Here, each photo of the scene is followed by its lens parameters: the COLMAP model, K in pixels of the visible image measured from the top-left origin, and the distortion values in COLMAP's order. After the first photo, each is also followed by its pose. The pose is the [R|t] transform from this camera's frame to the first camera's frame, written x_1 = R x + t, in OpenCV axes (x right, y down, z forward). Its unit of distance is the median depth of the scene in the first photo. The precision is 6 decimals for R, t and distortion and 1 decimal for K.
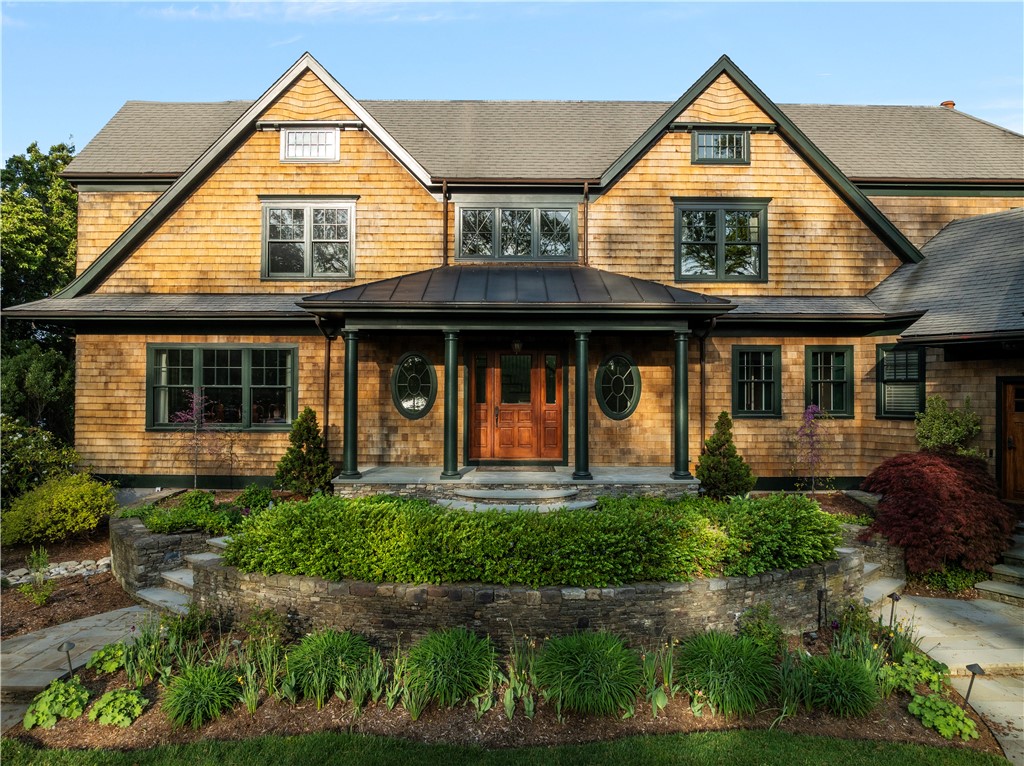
lens RADIAL K [[725.2, 0, 517.9], [0, 725.2, 384.2], [0, 0, 1]] dist [-0.047796, 0.022793]
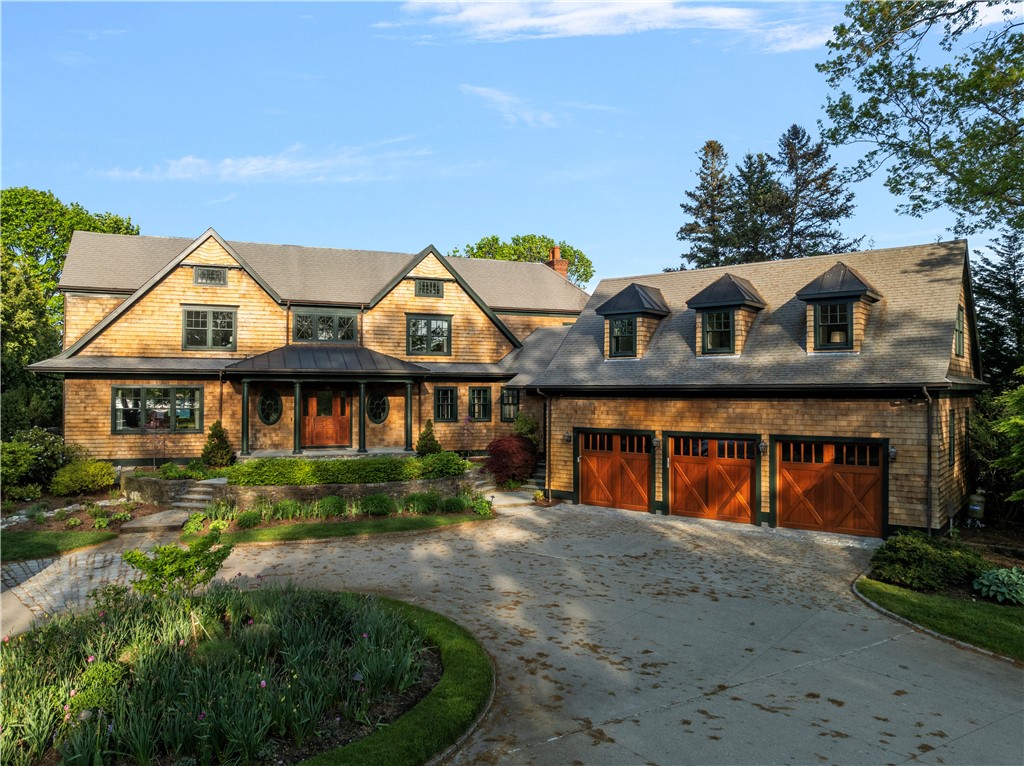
lens RADIAL K [[725.2, 0, 516.3], [0, 725.2, 388.6], [0, 0, 1]] dist [-0.047796, 0.022793]
pose [[0.936432, 0.000656, 0.350848, -0.203292], [-0.002796, 0.999980, 0.005593, -0.059713], [-0.350837, -0.006218, 0.936416, -0.995577]]
